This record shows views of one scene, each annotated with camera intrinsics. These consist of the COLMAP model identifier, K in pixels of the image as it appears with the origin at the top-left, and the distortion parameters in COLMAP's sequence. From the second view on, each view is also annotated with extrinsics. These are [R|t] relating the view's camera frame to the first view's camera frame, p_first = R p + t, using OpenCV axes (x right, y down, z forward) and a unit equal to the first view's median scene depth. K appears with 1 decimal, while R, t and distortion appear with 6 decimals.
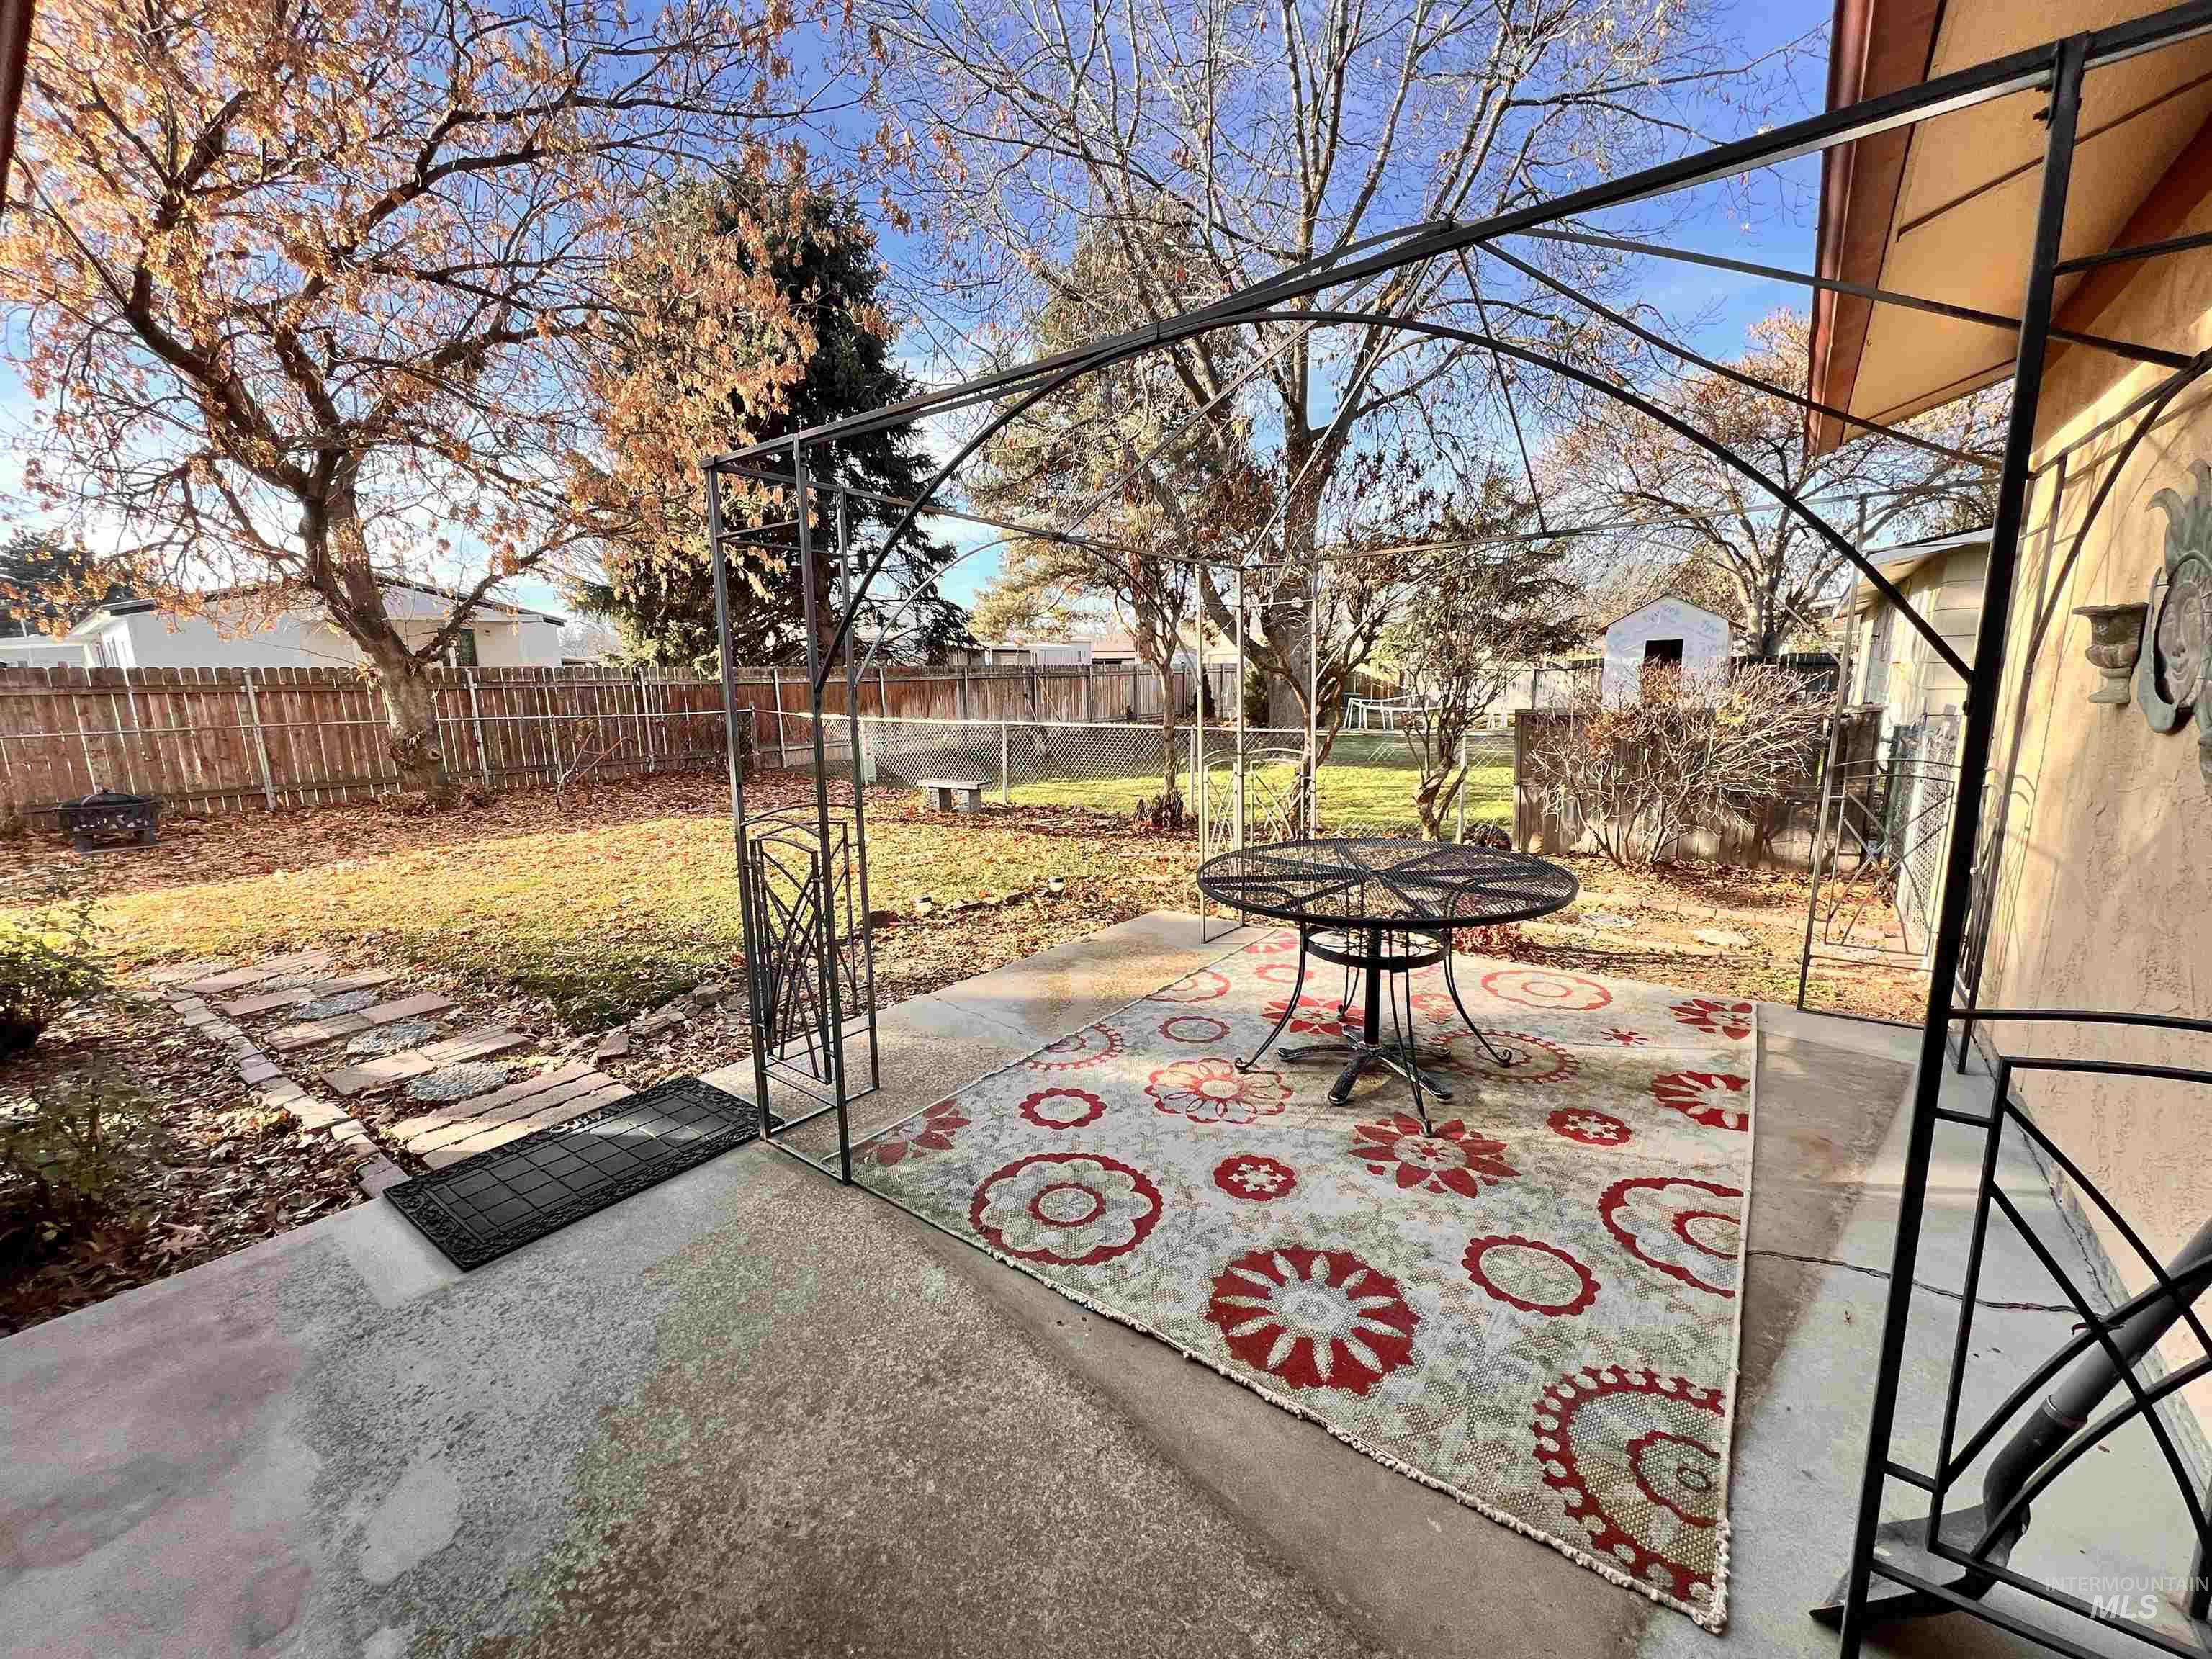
lens RADIAL K [[881.1, 0, 1105.9], [0, 881.1, 830.4], [0, 0, 1]] dist [-0.000991, 0.000170]
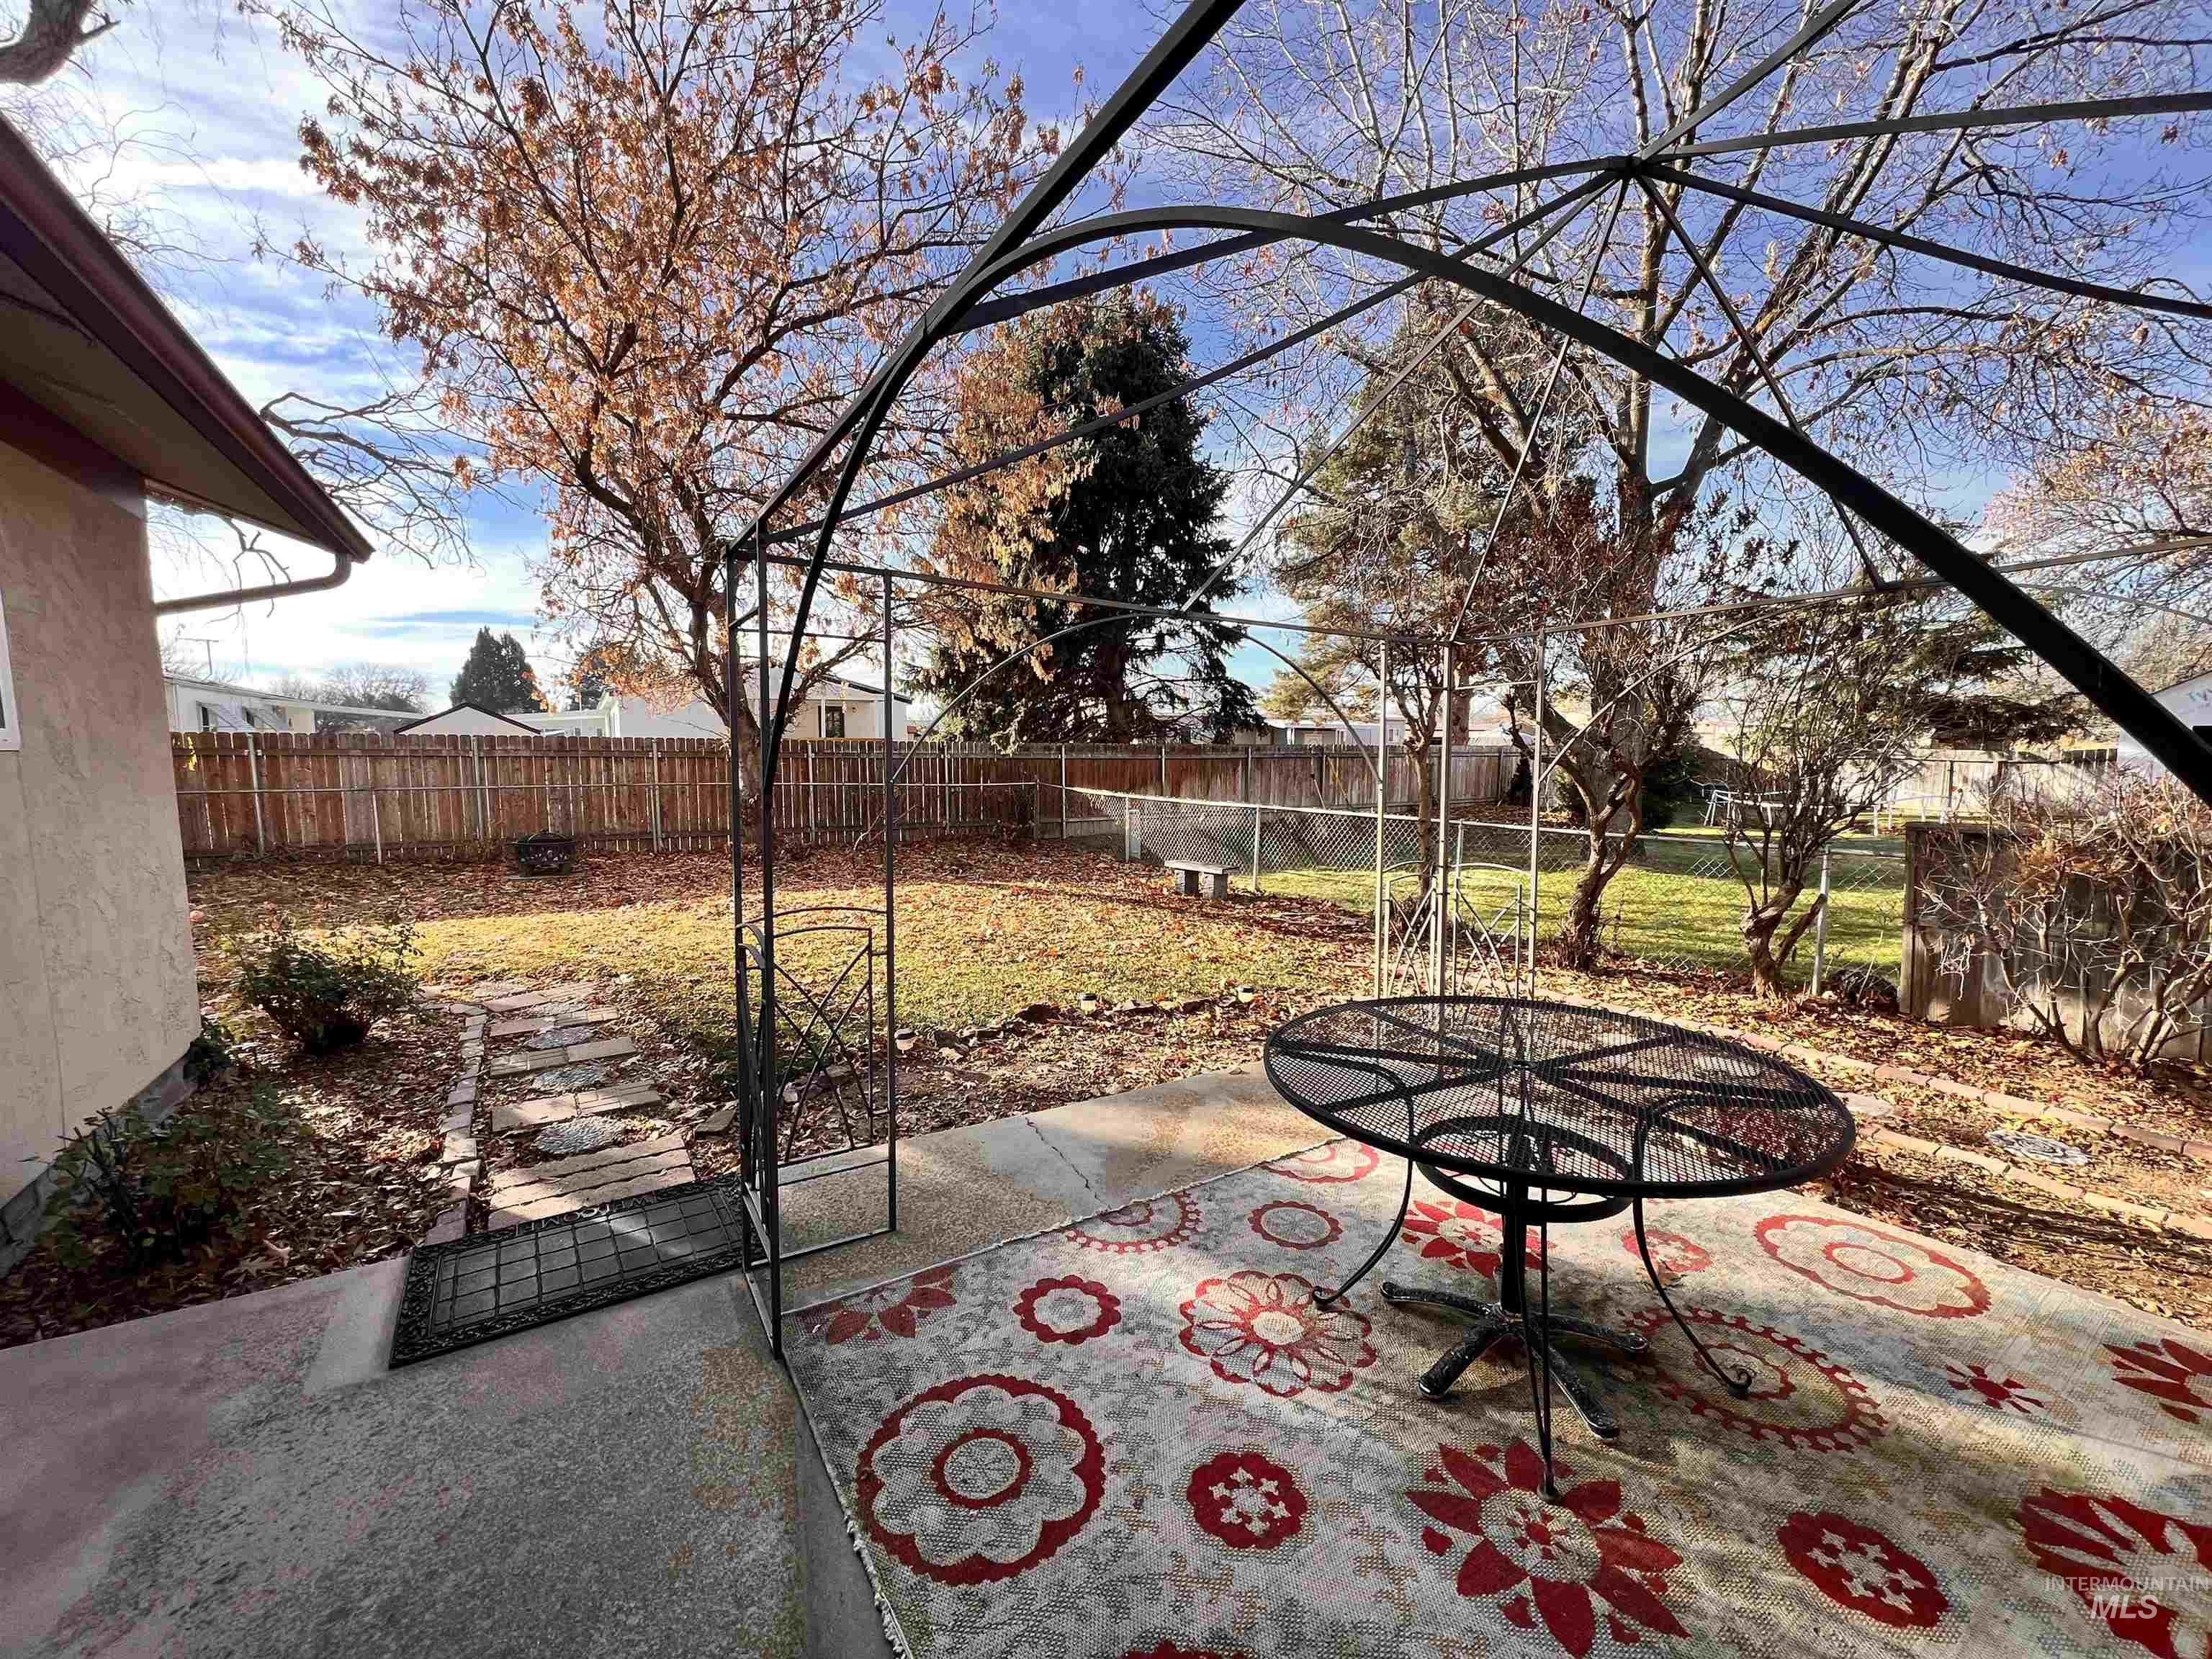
lens RADIAL K [[881.1, 0, 1105.3], [0, 881.1, 830.4], [0, 0, 1]] dist [-0.000991, 0.000170]
pose [[0.937503, 0.051090, -0.344207, 0.092401], [-0.080076, 0.994291, -0.070521, -0.025066], [0.338639, 0.093677, 0.936242, 0.085829]]
